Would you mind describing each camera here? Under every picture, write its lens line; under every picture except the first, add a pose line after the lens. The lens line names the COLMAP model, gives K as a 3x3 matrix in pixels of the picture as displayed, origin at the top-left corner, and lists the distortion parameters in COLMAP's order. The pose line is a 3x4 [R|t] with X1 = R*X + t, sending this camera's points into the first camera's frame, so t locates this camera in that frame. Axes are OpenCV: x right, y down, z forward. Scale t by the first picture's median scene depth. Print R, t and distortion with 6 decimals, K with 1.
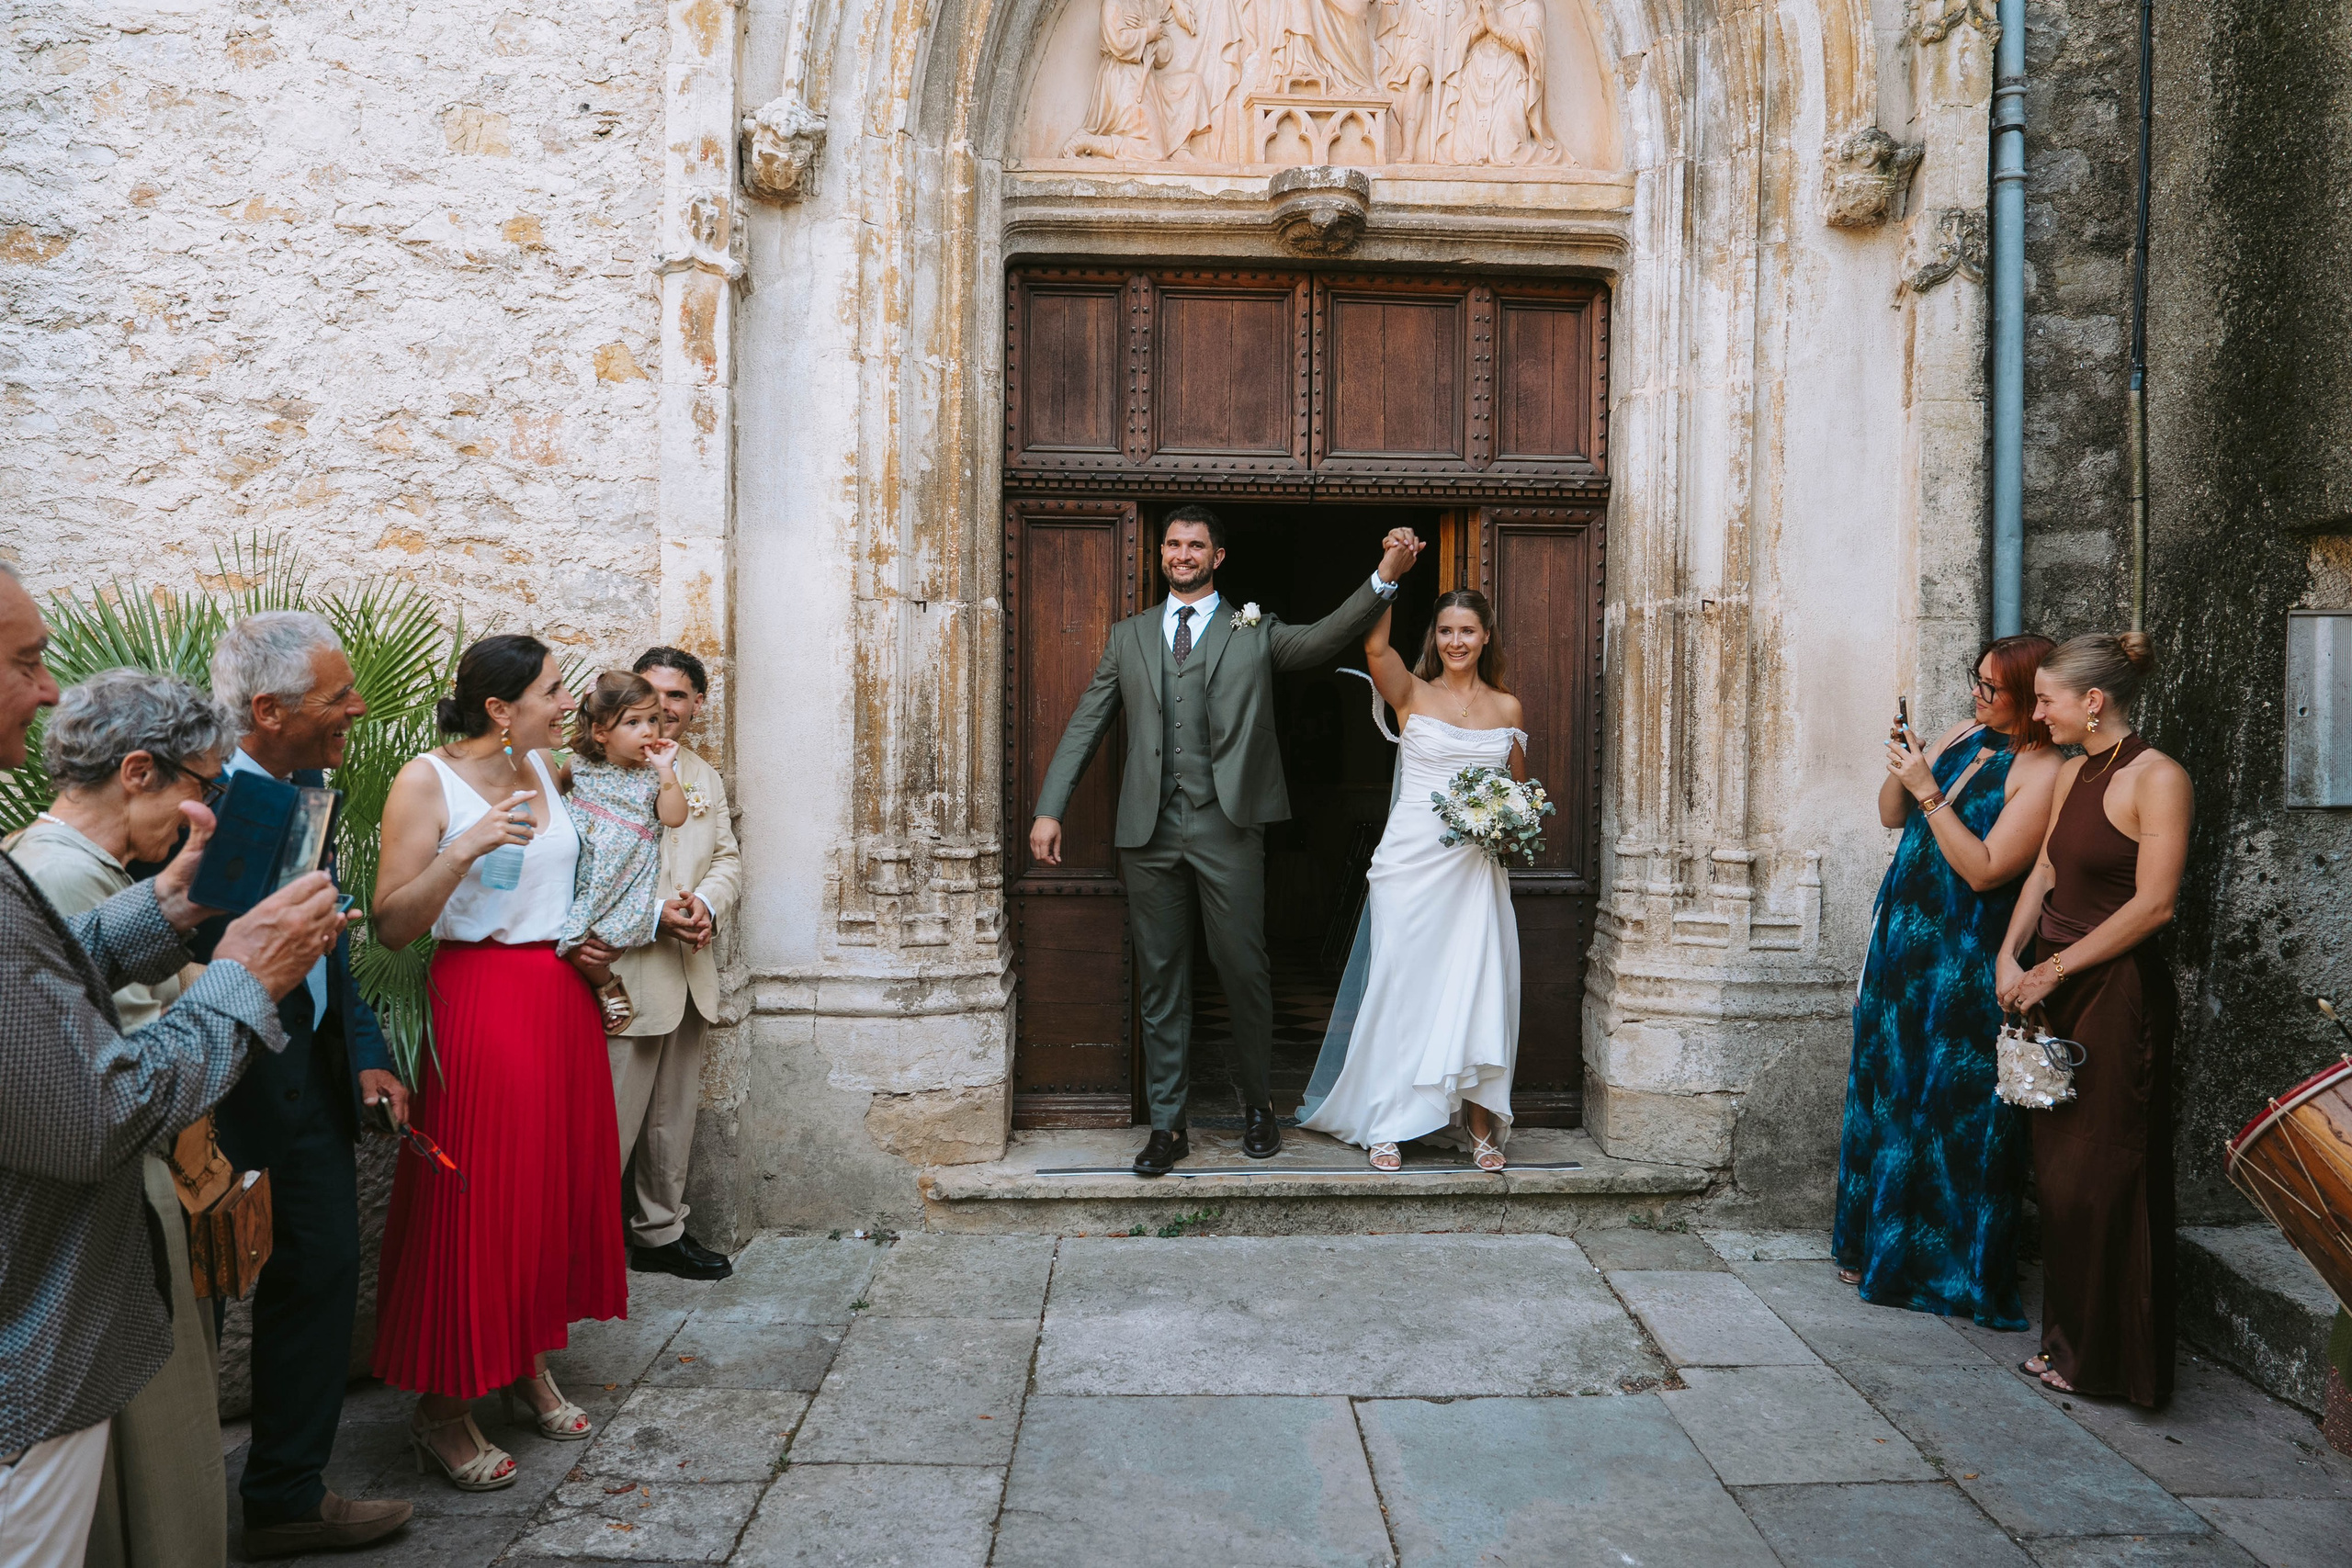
lens RADIAL K [[1663.6, 0, 1176.0], [0, 1663.6, 784.0], [0, 0, 1]] dist [0.010470, 0.007200]
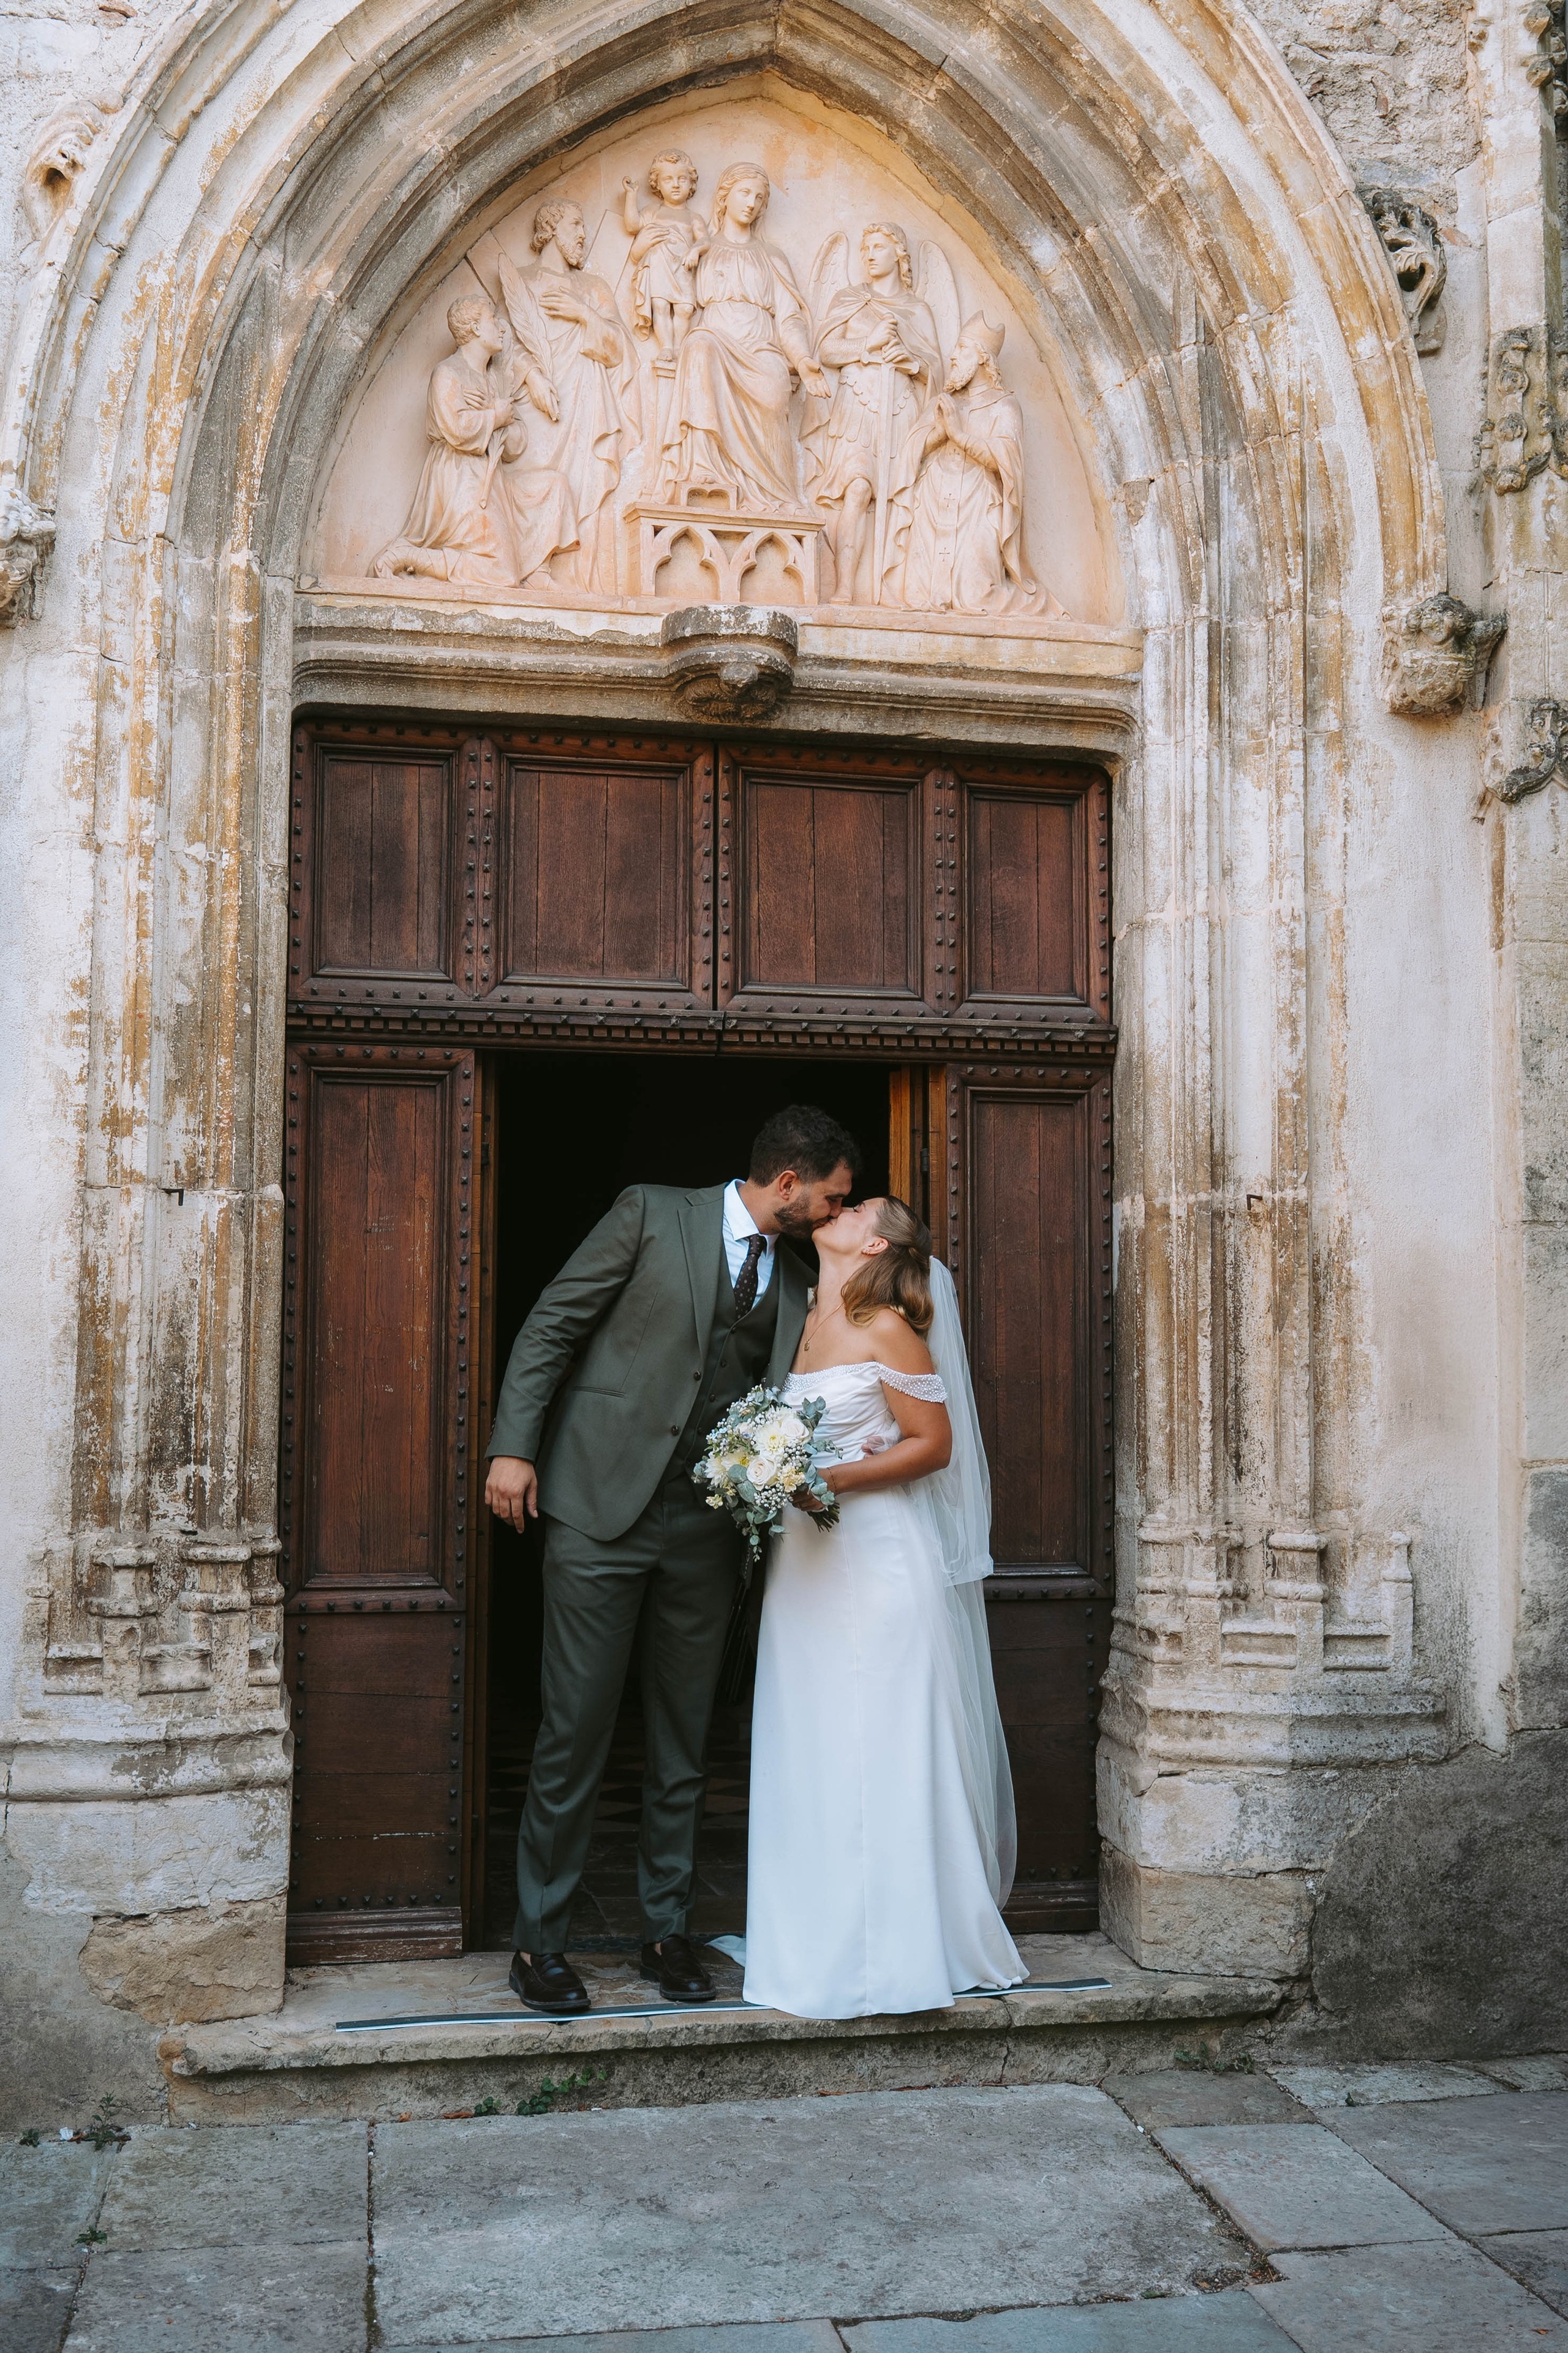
lens RADIAL K [[2546.2, 0, 784.0], [0, 2546.2, 1176.5], [0, 0, 1]] dist [0.029210, -0.006801]
pose [[0.987385, 0.007963, 0.158137, -0.071632], [0.008411, 0.994687, -0.102604, -0.003590], [-0.158114, 0.102640, 0.982072, -0.091227]]
